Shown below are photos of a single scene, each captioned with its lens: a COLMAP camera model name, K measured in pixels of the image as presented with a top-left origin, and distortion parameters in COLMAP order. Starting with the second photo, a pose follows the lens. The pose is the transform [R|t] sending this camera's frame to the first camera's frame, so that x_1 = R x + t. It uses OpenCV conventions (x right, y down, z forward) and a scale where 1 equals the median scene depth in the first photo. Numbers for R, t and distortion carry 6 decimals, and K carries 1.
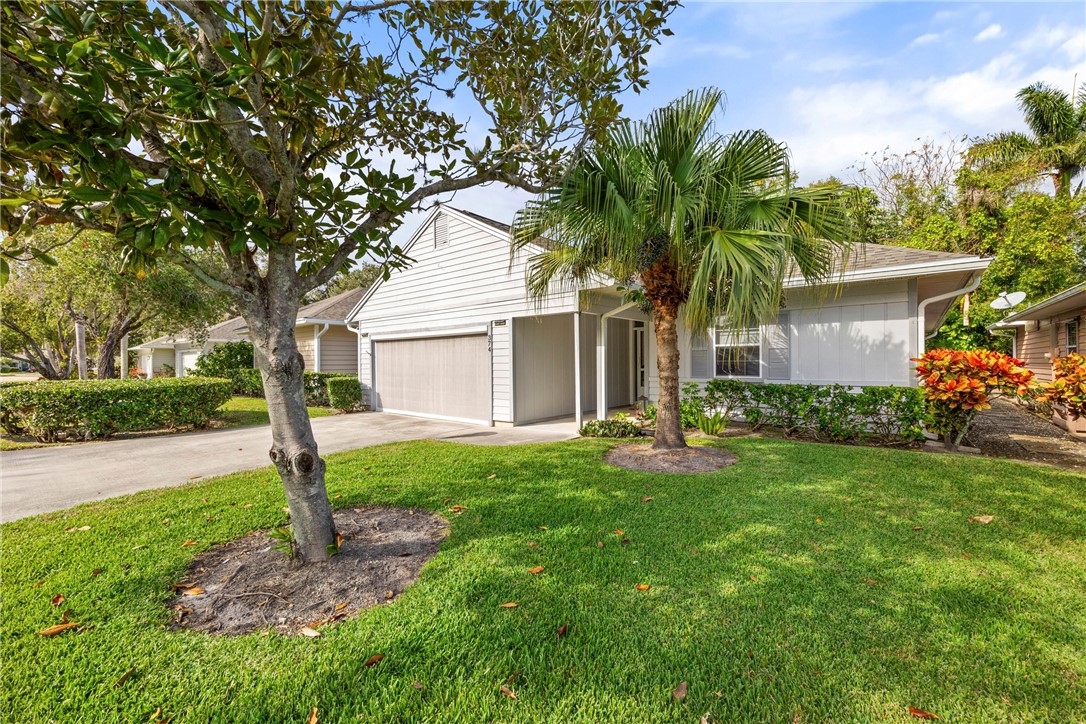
lens RADIAL K [[450.3, 0, 541.8], [0, 450.3, 366.0], [0, 0, 1]] dist [0.002187, 0.000219]
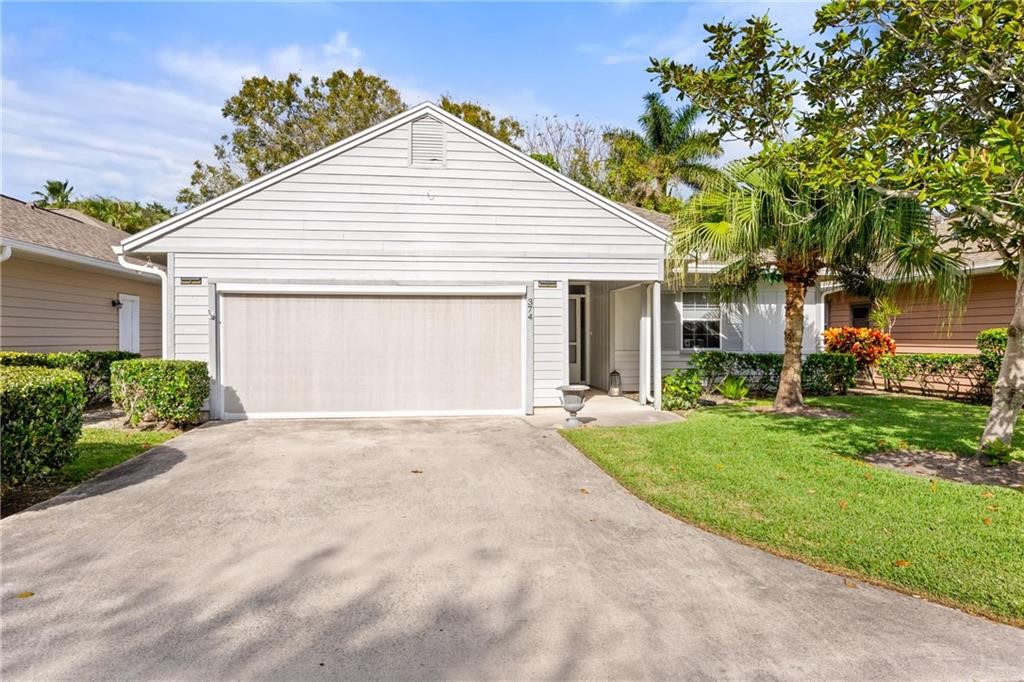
lens RADIAL K [[674.3, 0, 513.8], [0, 674.3, 338.4], [0, 0, 1]] dist [-0.023920, -0.000832]
pose [[0.664997, 0.002523, 0.746842, -1.039533], [0.000408, 0.999993, -0.003741, 0.004222], [-0.746846, 0.002792, 0.664991, 0.257329]]
